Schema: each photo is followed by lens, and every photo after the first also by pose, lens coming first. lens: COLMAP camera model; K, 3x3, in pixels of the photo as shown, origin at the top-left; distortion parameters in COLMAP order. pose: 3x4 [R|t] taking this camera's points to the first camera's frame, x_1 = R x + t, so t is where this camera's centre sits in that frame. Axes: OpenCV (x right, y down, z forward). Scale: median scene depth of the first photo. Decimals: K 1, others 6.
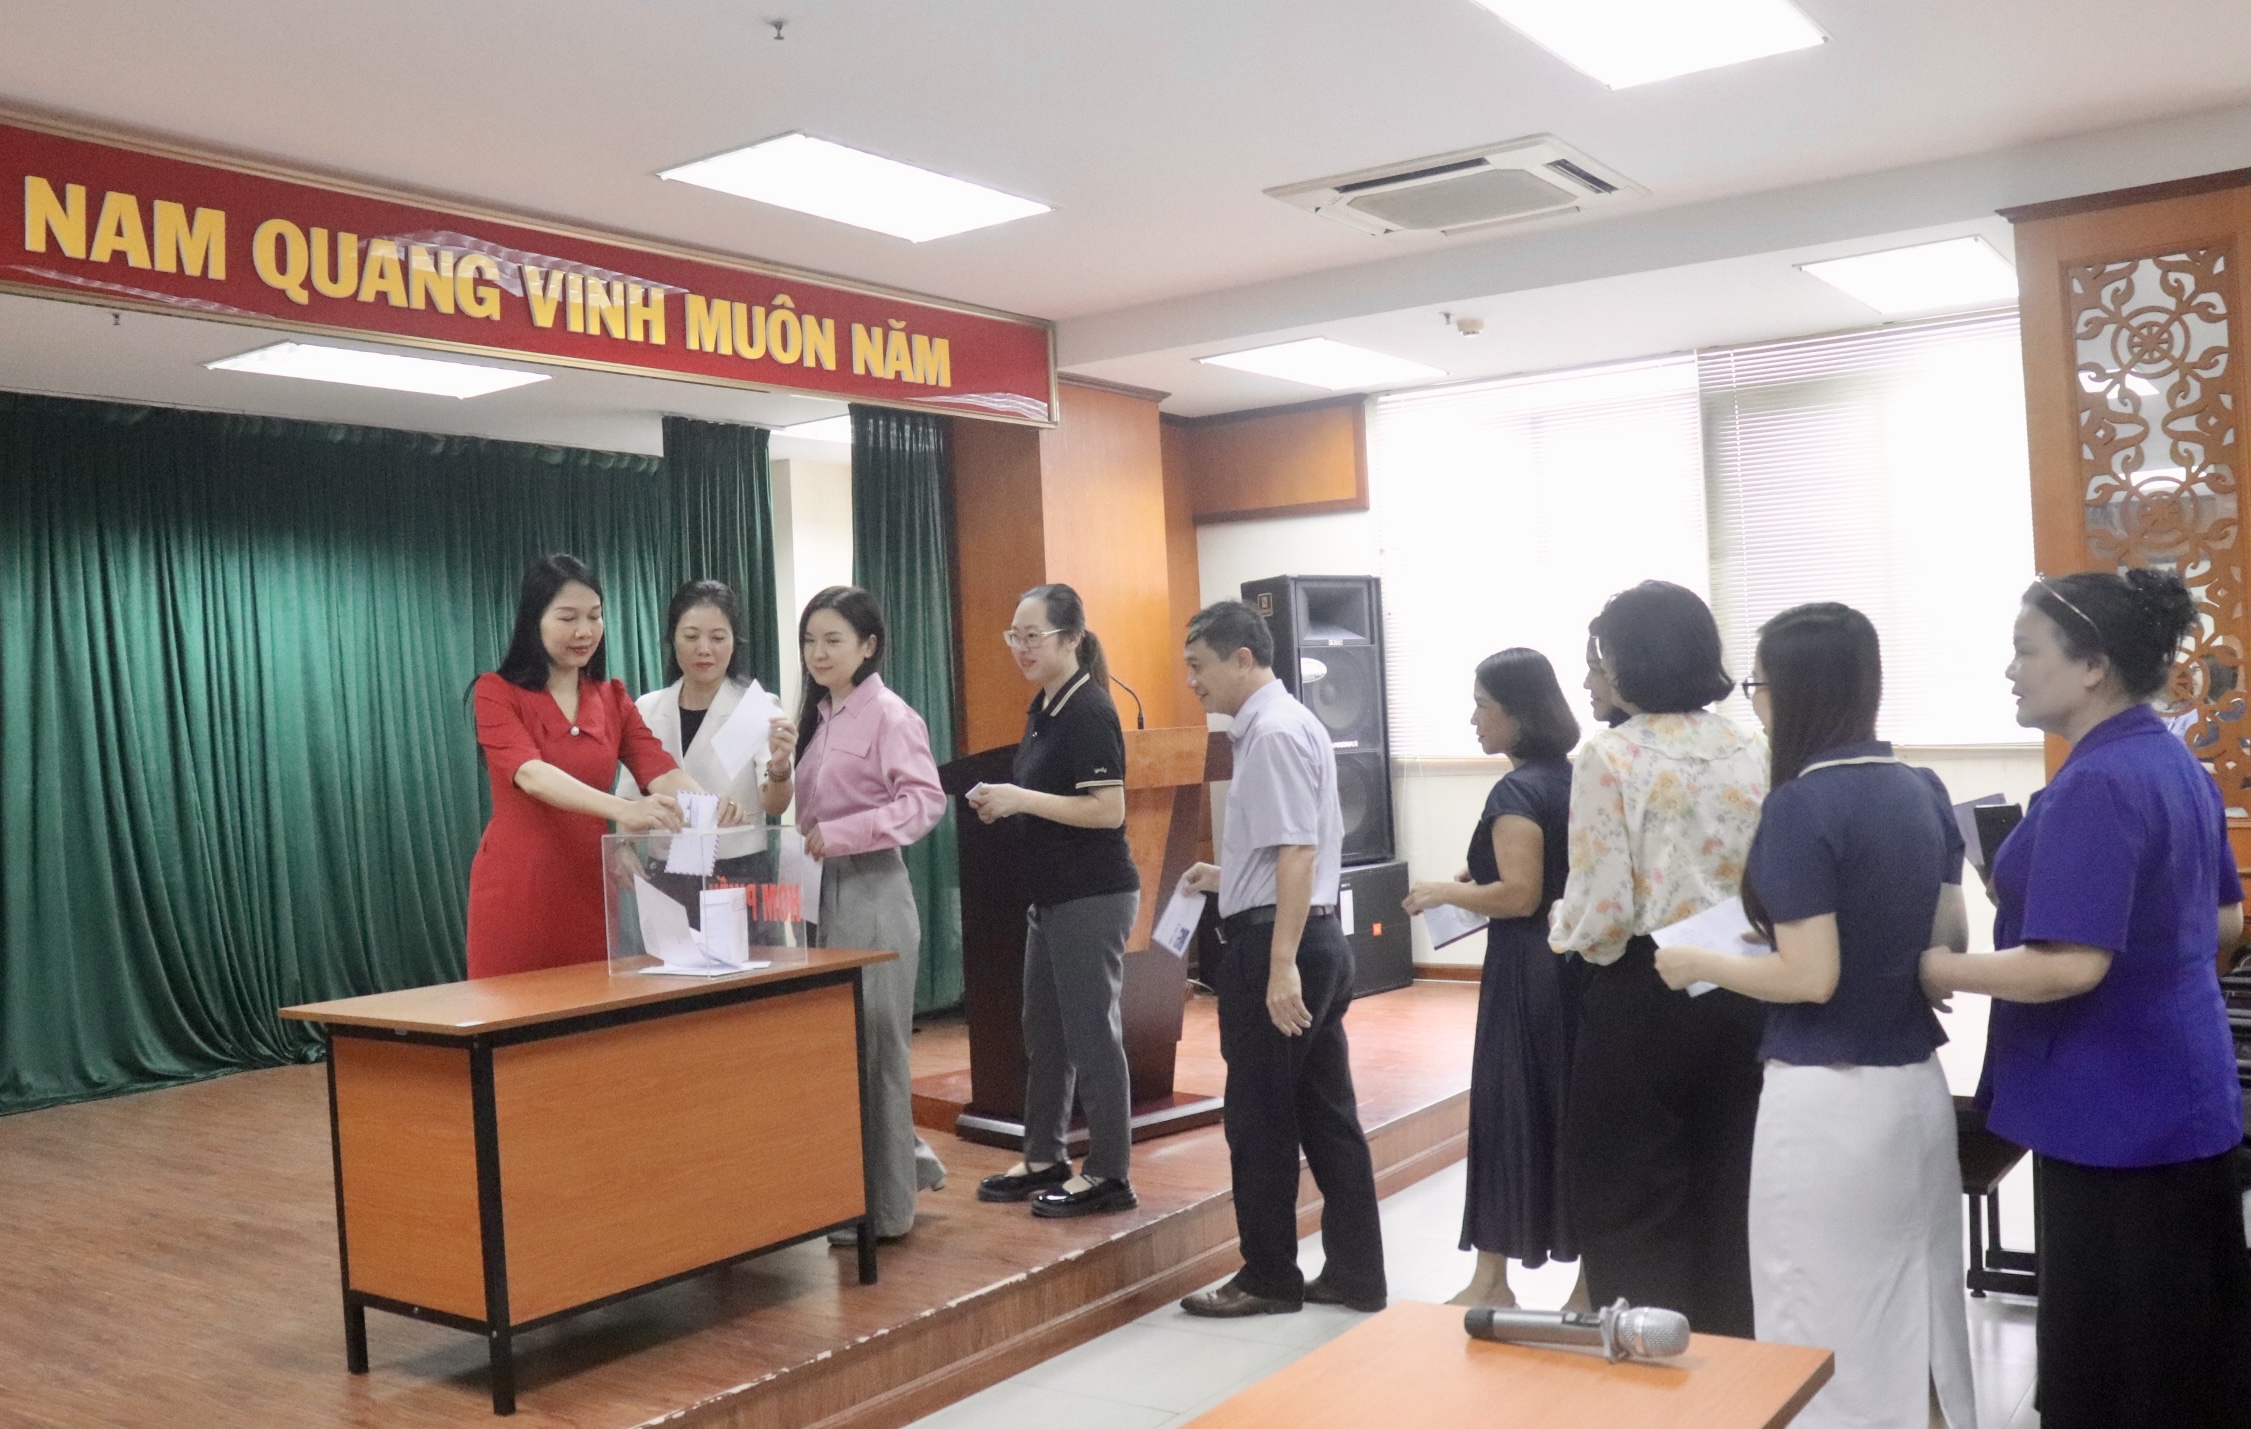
lens RADIAL K [[2035.6, 0, 1031.9], [0, 2035.6, 726.0], [0, 0, 1]] dist [-0.123234, 0.059117]
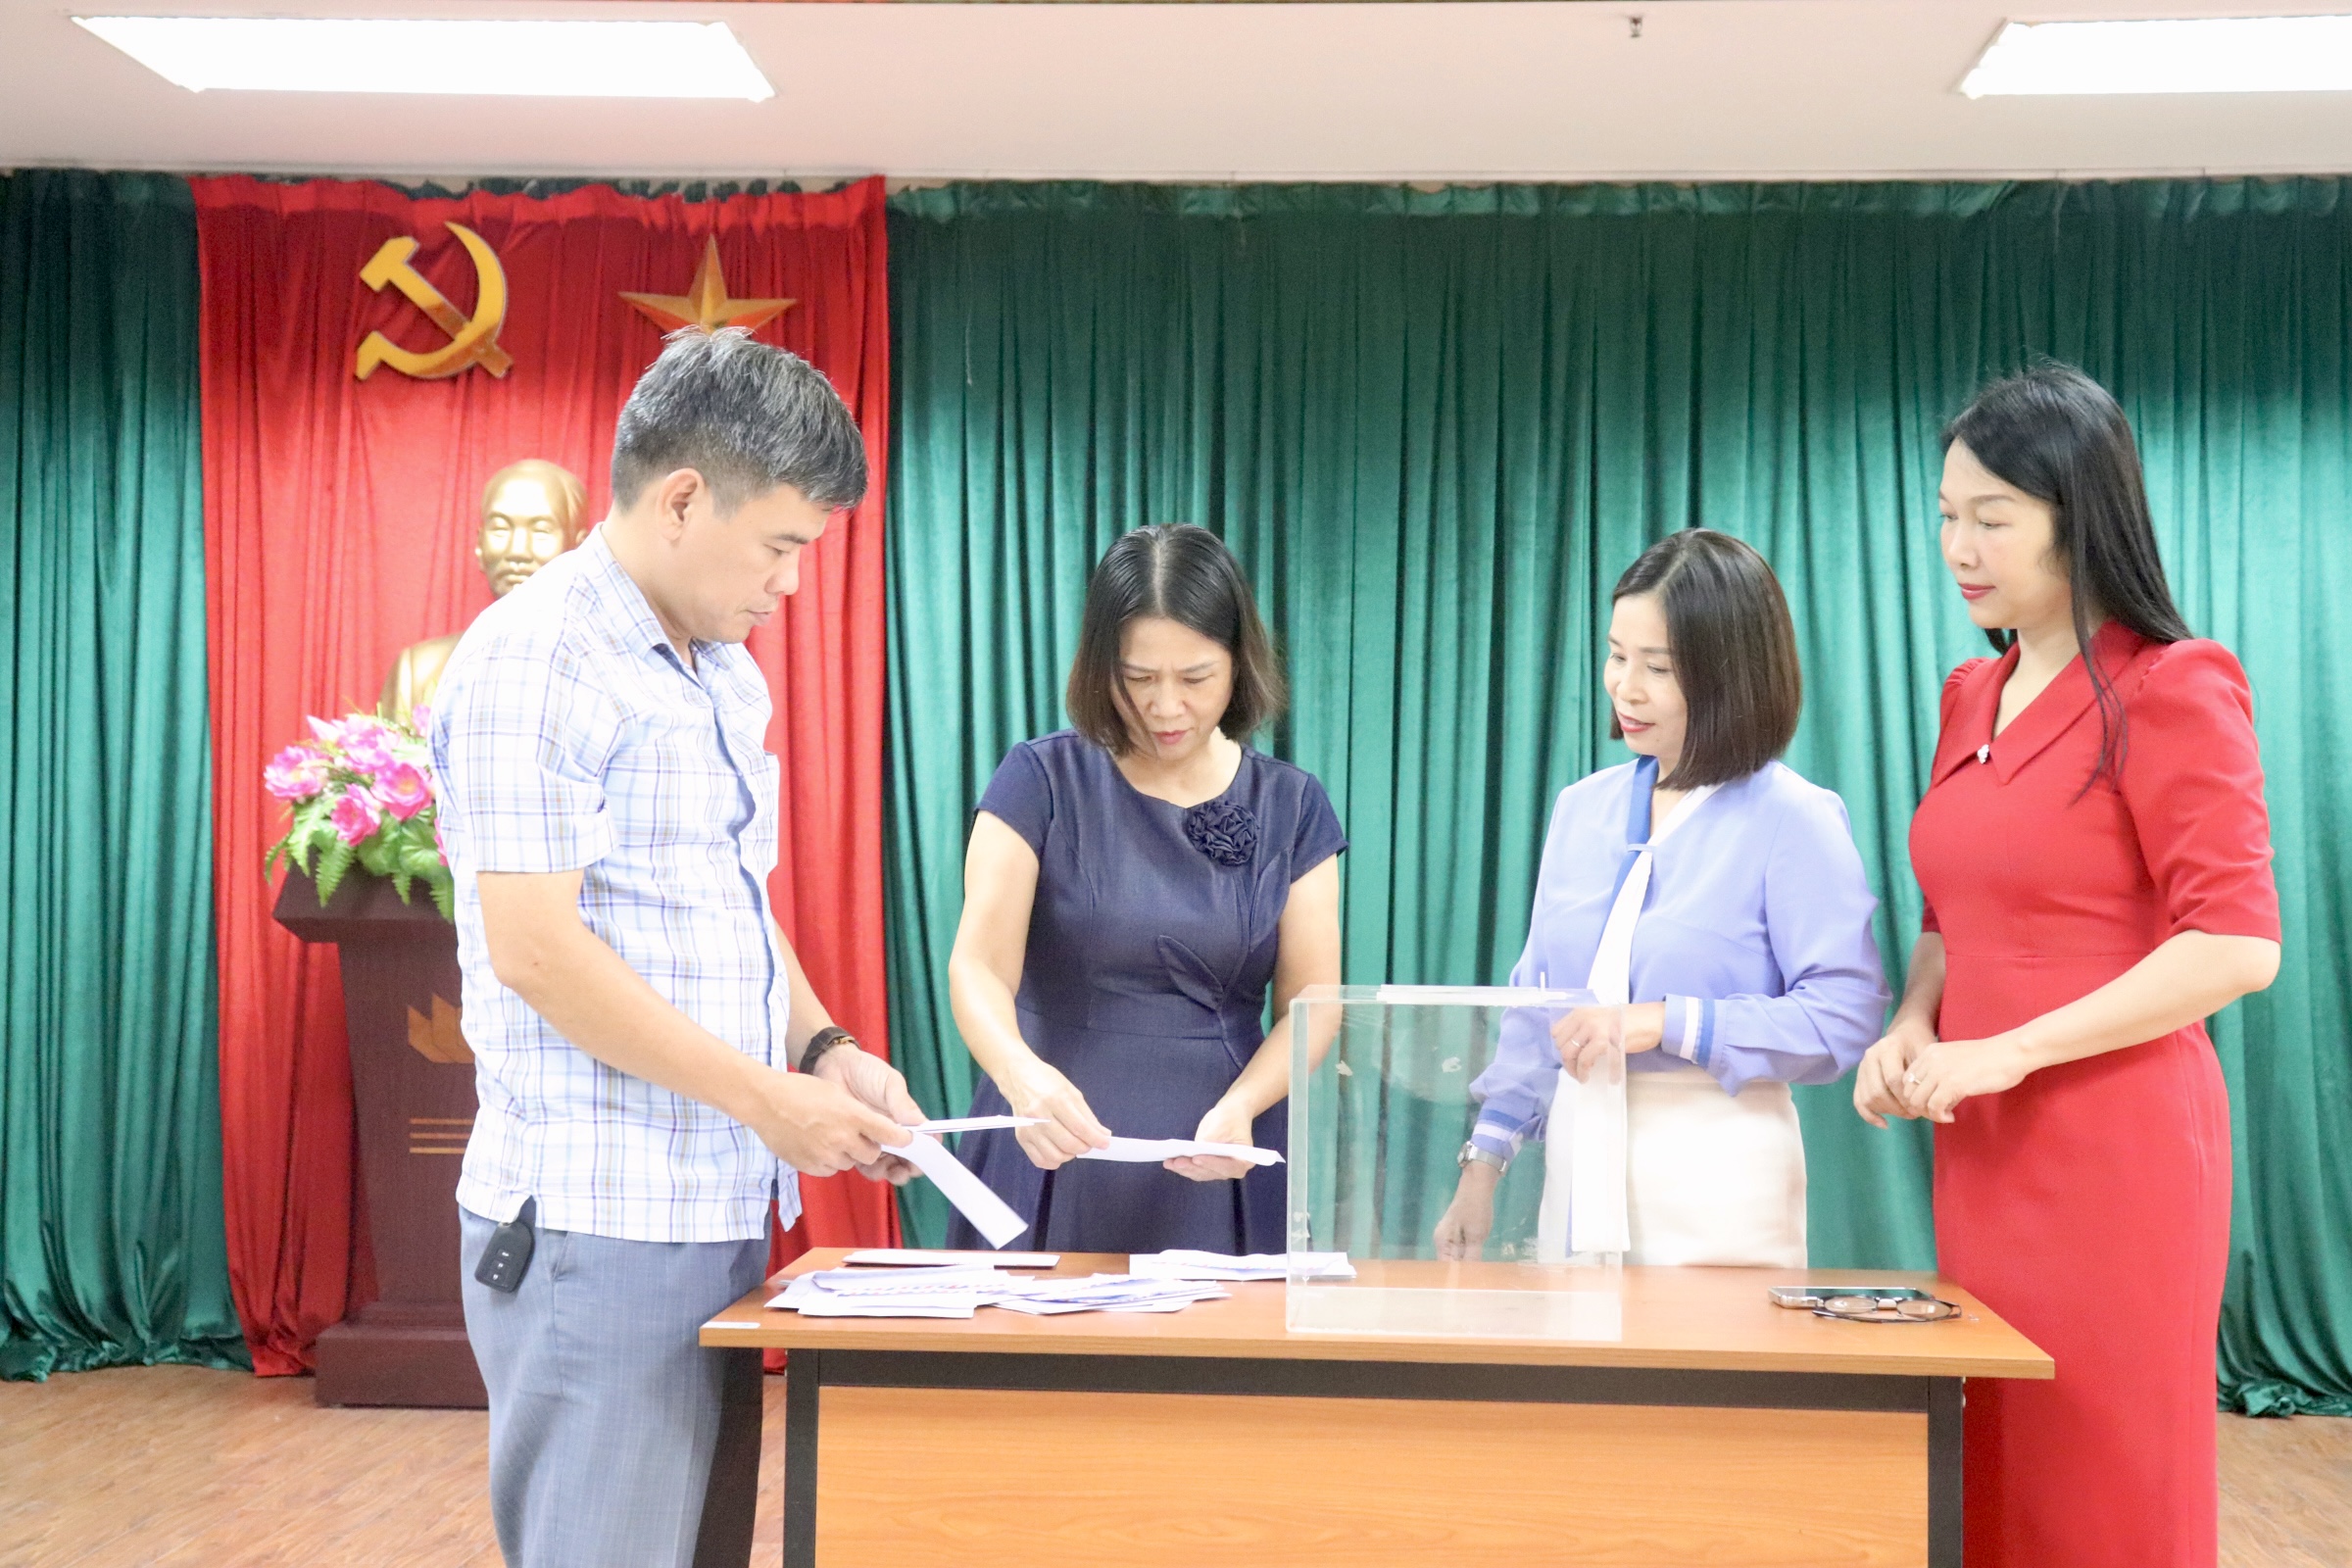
lens RADIAL K [[3336.2, 0, 1180.7], [0, 3336.2, 792.0], [0, 0, 1]] dist [0.076569, 0.000000]
pose [[0.552142, 0.042165, -0.832683, 0.234259], [-0.038386, 0.998947, 0.025130, -0.005009], [0.832866, 0.018088, 0.553179, 0.314115]]
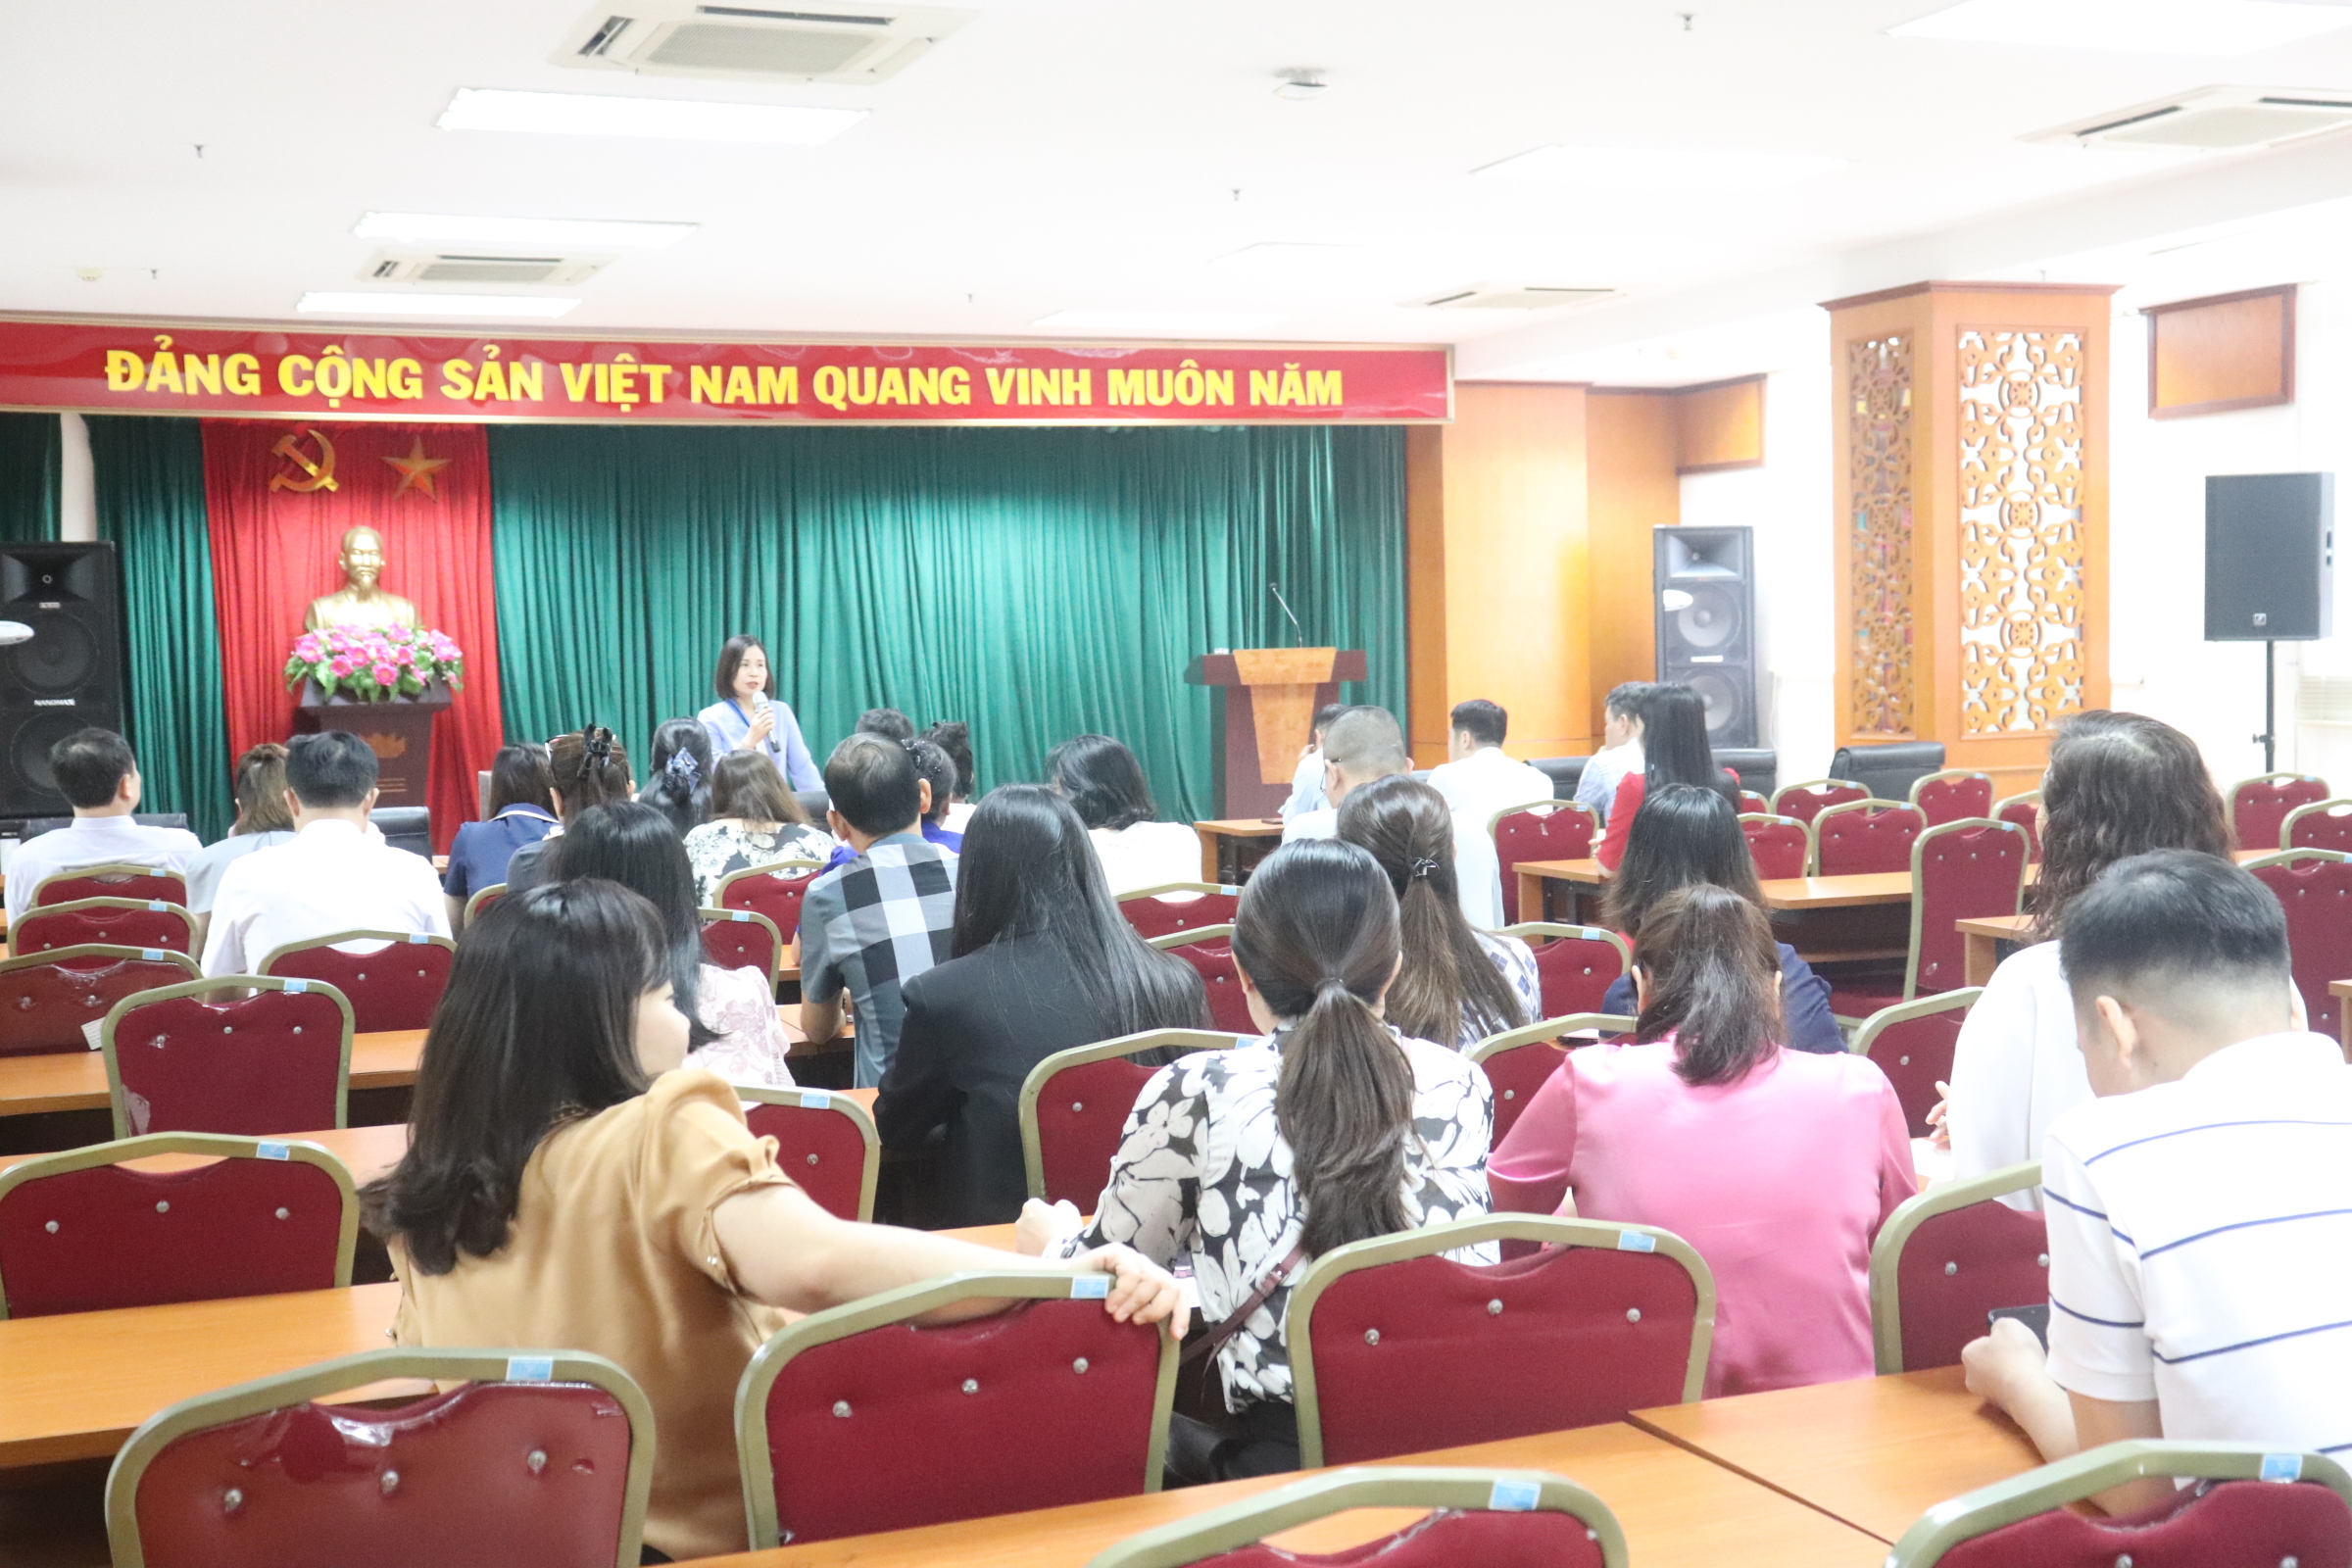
lens RADIAL K [[2851.6, 0, 1184.0], [0, 2851.6, 799.0], [0, 0, 1]] dist [0.050899, 0.000000]
pose [[0.853949, 0.056940, -0.517232, 0.976132], [-0.017336, 0.996556, 0.081084, -0.051864], [0.520068, -0.060275, 0.851995, -0.847912]]
